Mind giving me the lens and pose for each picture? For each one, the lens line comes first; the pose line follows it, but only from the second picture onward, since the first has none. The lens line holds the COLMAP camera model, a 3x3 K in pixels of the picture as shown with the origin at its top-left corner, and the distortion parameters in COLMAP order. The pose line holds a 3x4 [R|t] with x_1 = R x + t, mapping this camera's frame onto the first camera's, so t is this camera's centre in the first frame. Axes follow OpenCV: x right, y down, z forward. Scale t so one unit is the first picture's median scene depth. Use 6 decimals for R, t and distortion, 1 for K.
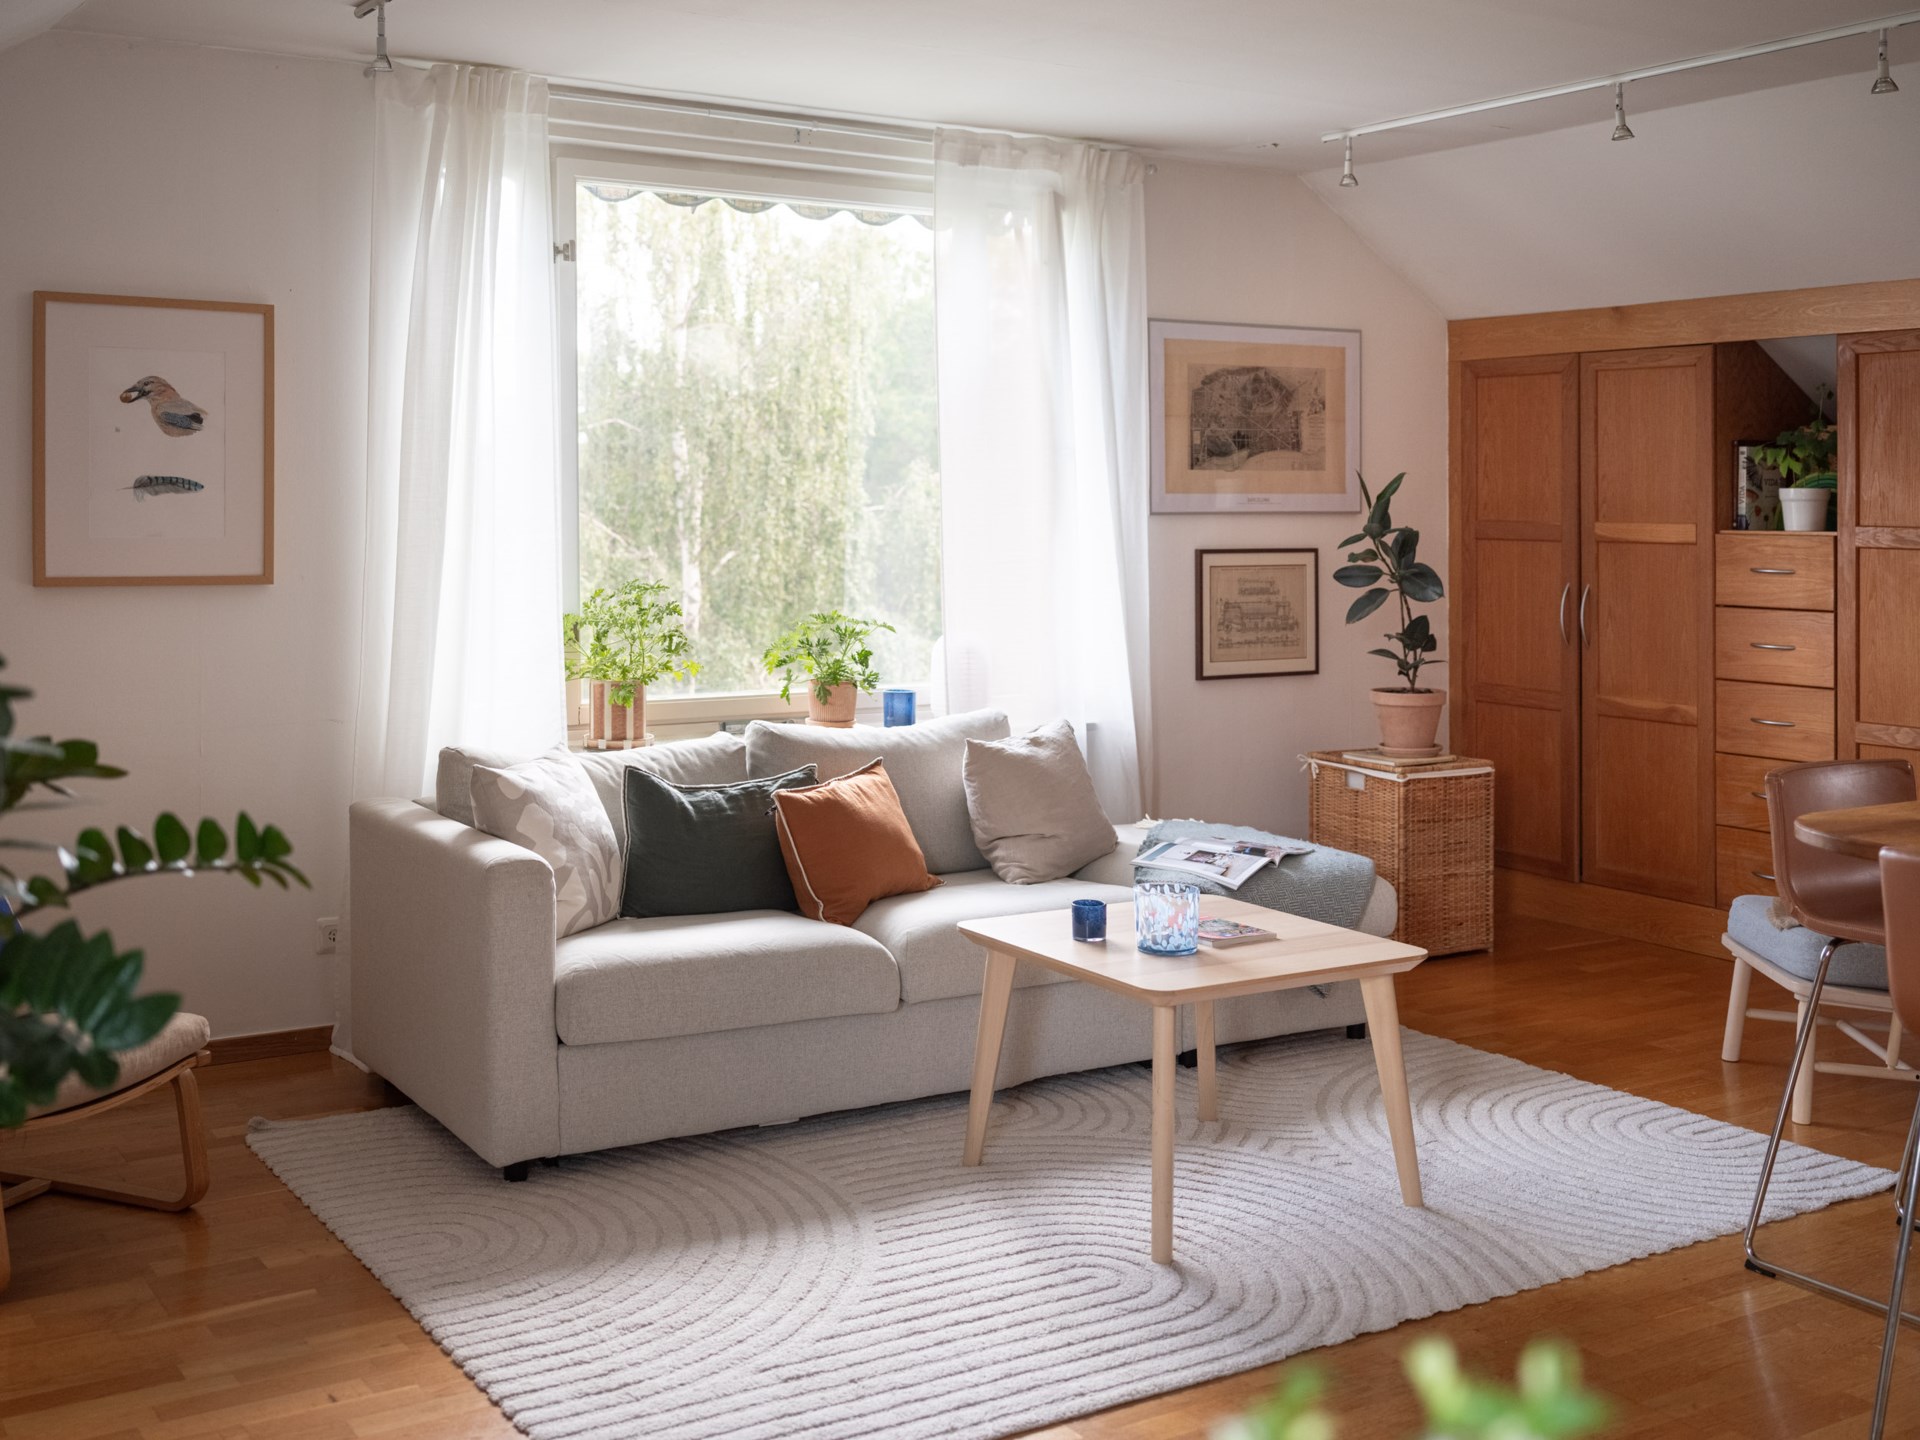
lens RADIAL K [[2059.5, 0, 843.2], [0, 2059.5, 472.5], [0, 0, 1]] dist [-0.002420, 0.001421]
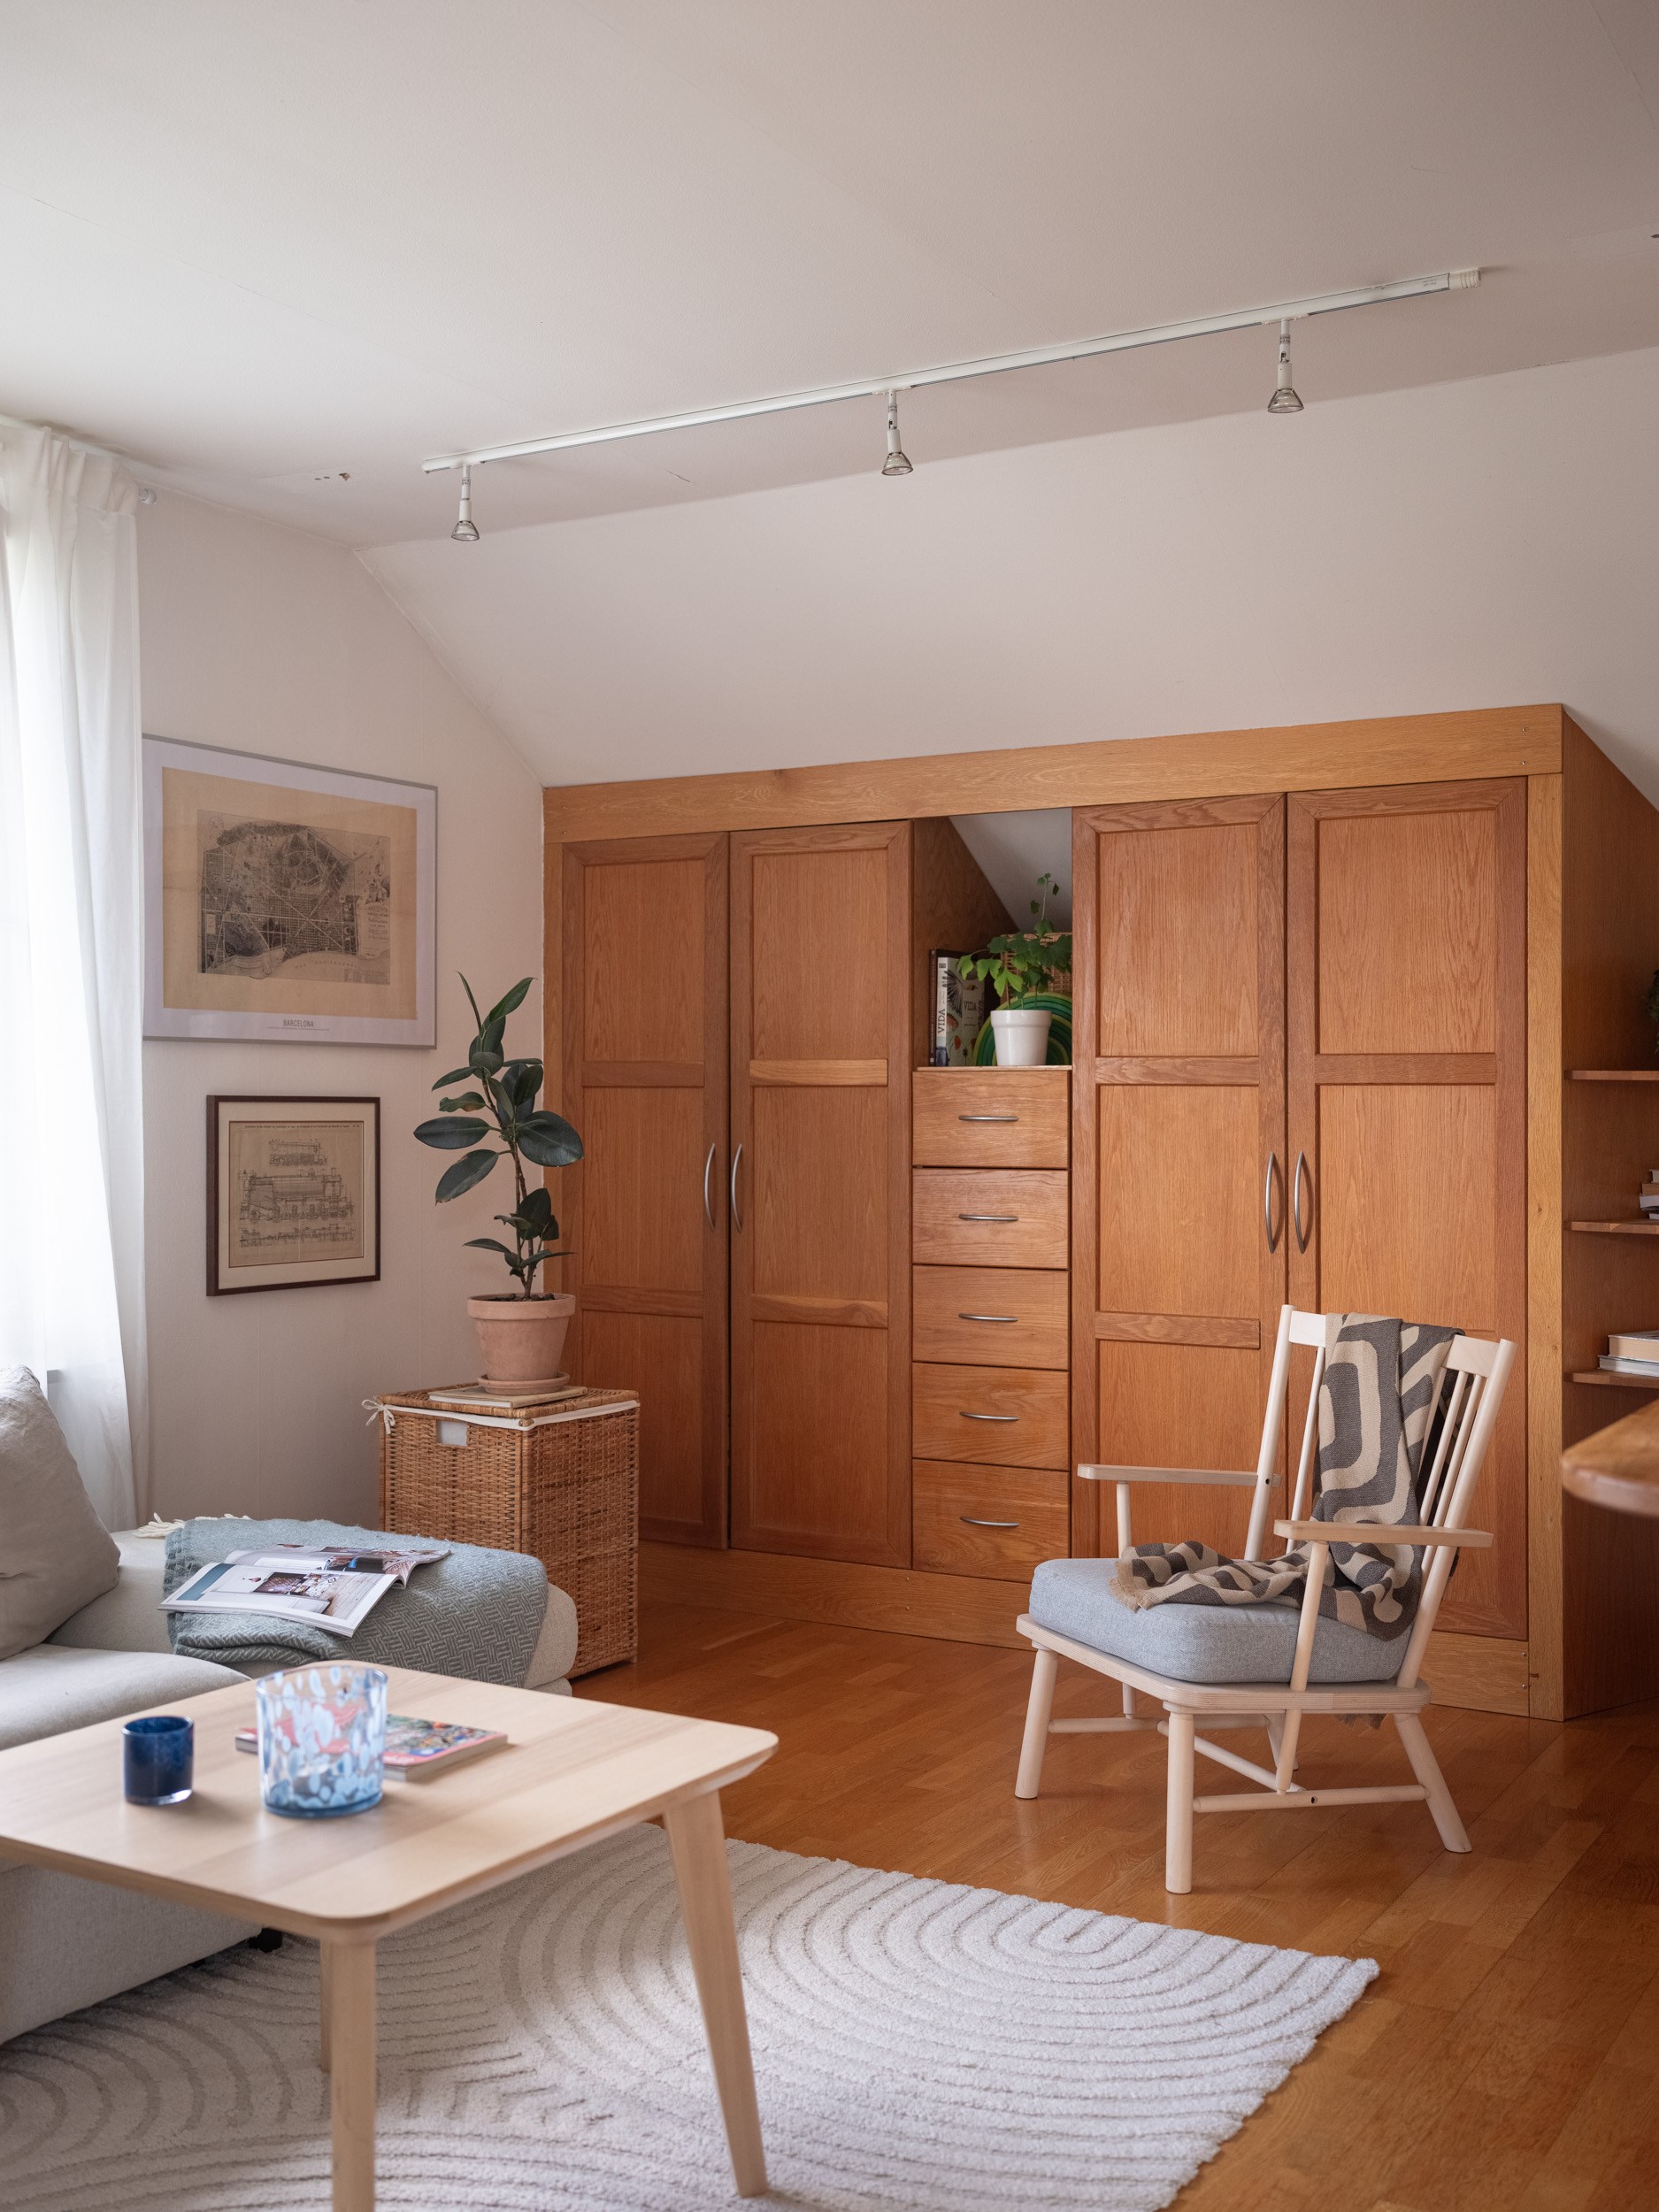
lens RADIAL K [[2284.4, 0, 833.2], [0, 2284.4, 1072.0], [0, 0, 1]] dist [0.003477, 0.005736]
pose [[0.876561, 0.005633, 0.481258, -0.003948], [-0.004442, 0.999984, -0.003615, 0.032982], [-0.481271, 0.001031, 0.876572, 0.280457]]
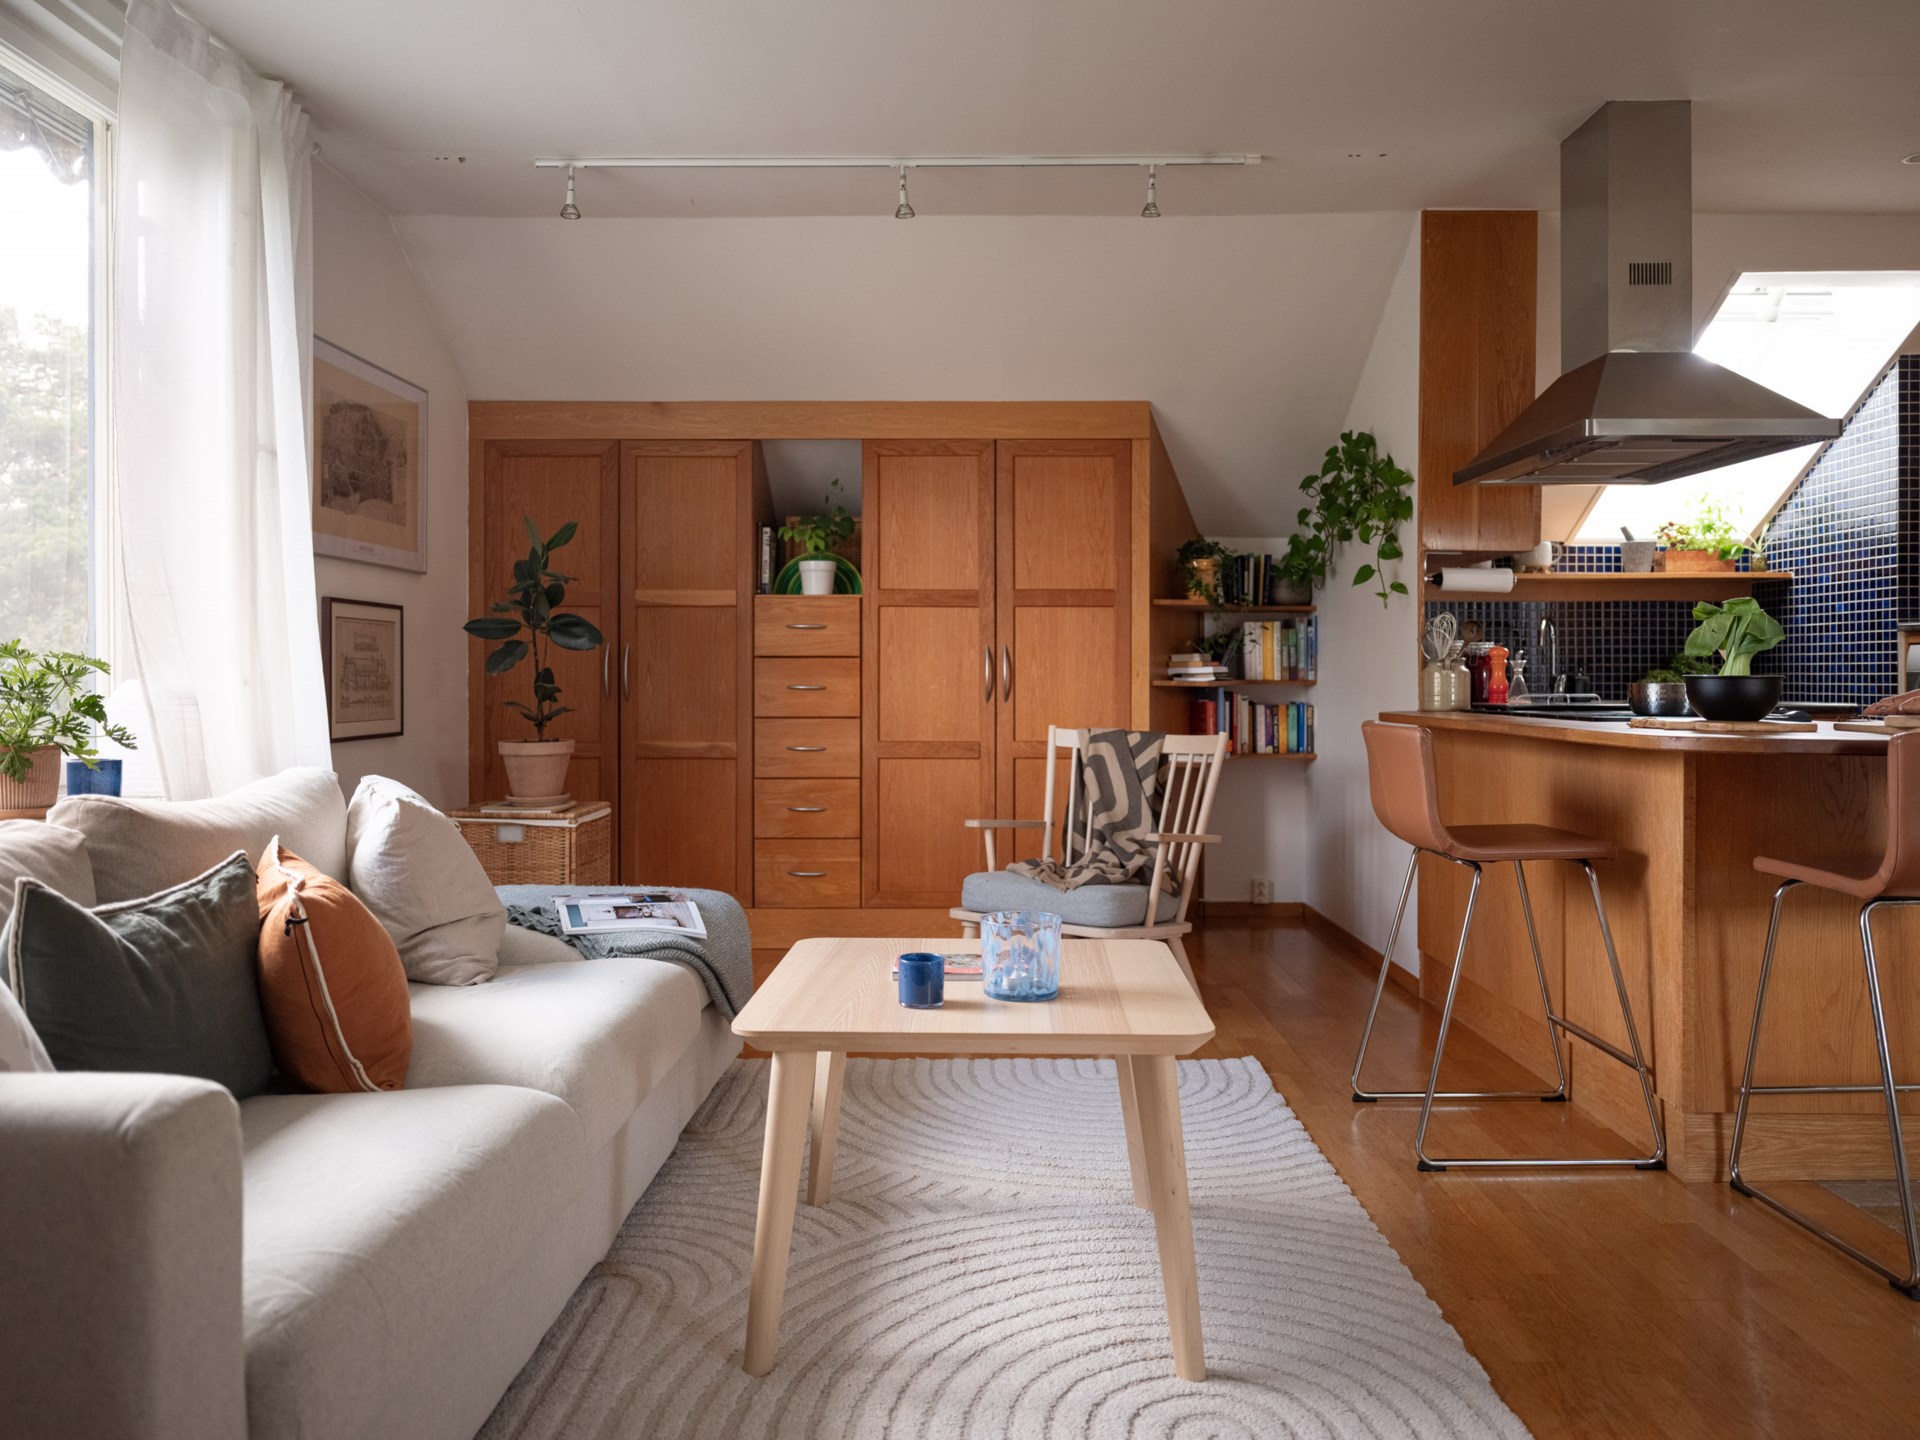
lens RADIAL K [[1382.1, 0, 961.5], [0, 1382.1, 656.2], [0, 0, 1]] dist [-0.003605, -0.000633]
pose [[0.523448, 0.005976, 0.852037, -0.201070], [-0.008070, 0.999965, -0.002056, 0.064626], [-0.852019, -0.005800, 0.523478, 0.471178]]
